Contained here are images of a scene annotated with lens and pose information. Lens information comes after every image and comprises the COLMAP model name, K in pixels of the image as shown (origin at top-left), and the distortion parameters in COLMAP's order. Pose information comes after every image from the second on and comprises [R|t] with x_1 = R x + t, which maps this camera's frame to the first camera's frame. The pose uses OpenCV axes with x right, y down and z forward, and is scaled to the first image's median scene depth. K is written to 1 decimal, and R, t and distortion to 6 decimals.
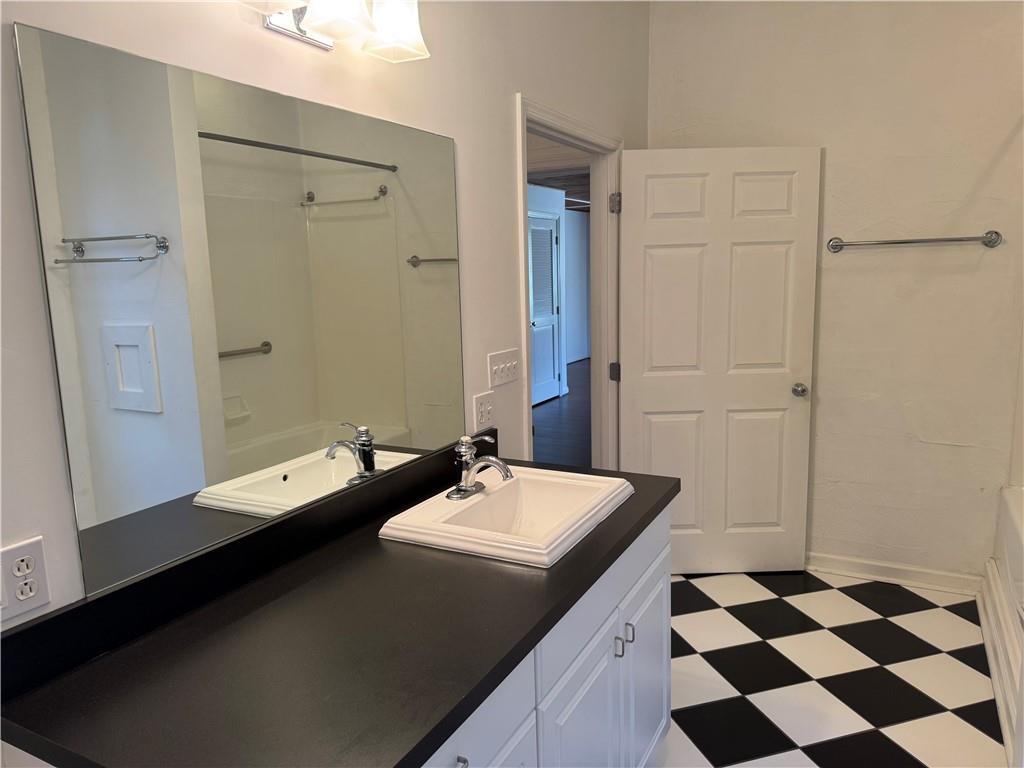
lens RADIAL K [[716.0, 0, 513.3], [0, 716.0, 387.5], [0, 0, 1]] dist [0.079522, -0.101683]
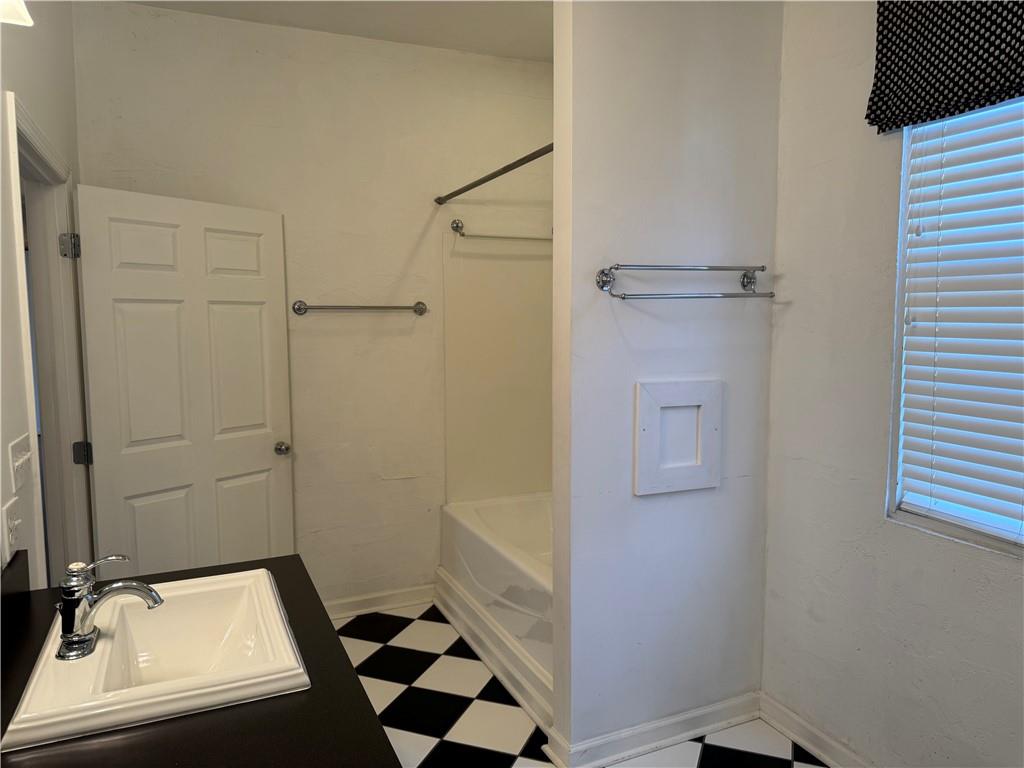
lens RADIAL K [[712.9, 0, 512.0], [0, 712.9, 384.0], [0, 0, 1]] dist [0.068149, -0.096381]
pose [[0.607766, -0.048864, 0.792611, -0.206587], [0.117854, 0.992602, -0.029175, -0.019298], [-0.785322, 0.111144, 0.609029, 0.133548]]
